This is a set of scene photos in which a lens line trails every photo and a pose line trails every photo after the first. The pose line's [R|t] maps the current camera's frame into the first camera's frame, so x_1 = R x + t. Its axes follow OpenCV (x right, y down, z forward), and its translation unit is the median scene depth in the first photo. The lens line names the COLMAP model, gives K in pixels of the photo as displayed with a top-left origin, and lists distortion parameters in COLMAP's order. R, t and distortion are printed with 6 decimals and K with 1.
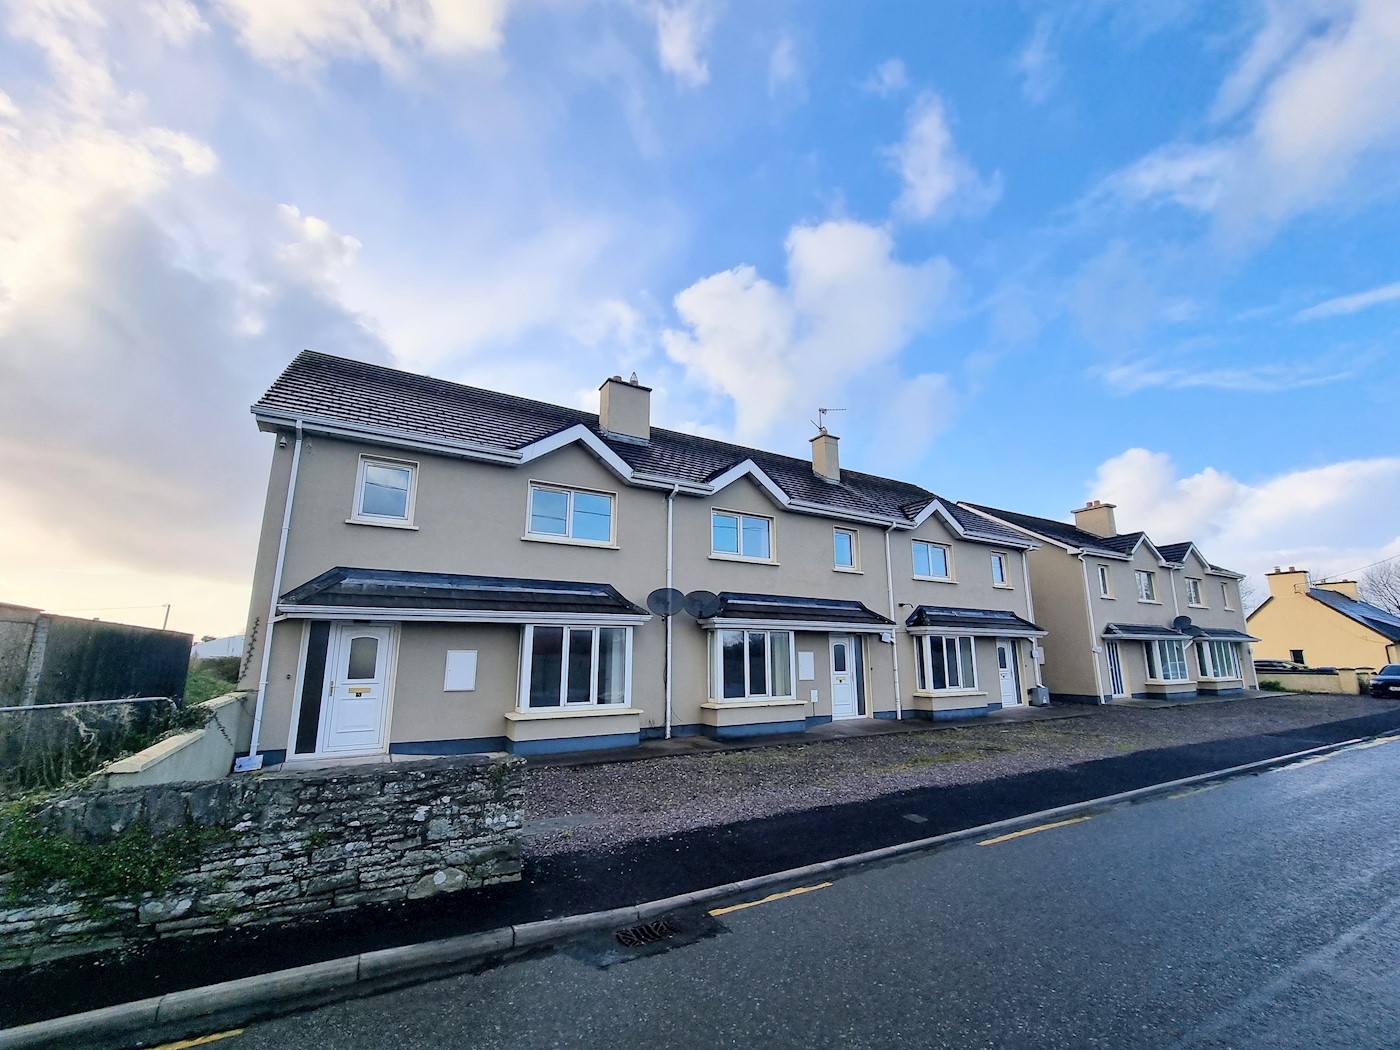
lens RADIAL K [[580.3, 0, 700.3], [0, 580.3, 542.8], [0, 0, 1]] dist [-0.001441, 0.000855]
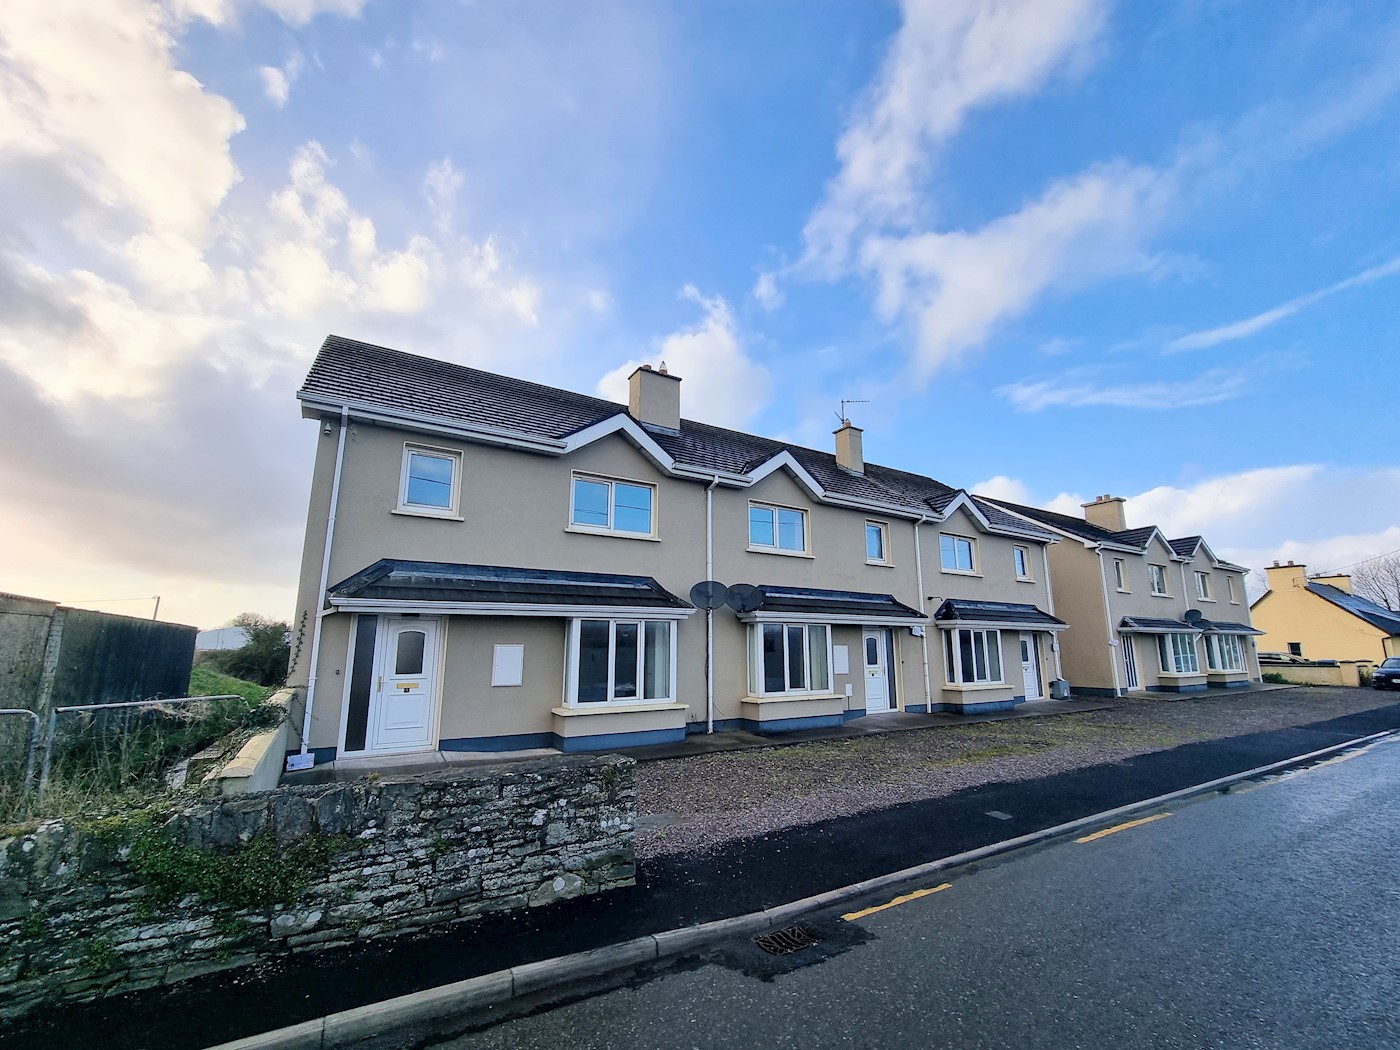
lens RADIAL K [[580.3, 0, 700.3], [0, 580.3, 542.8], [0, 0, 1]] dist [-0.001441, 0.000855]
pose [[0.999803, 0.003381, 0.019553, -0.105612], [-0.003638, 0.999907, 0.013128, 0.000139], [-0.019506, -0.013197, 0.999723, 0.019690]]
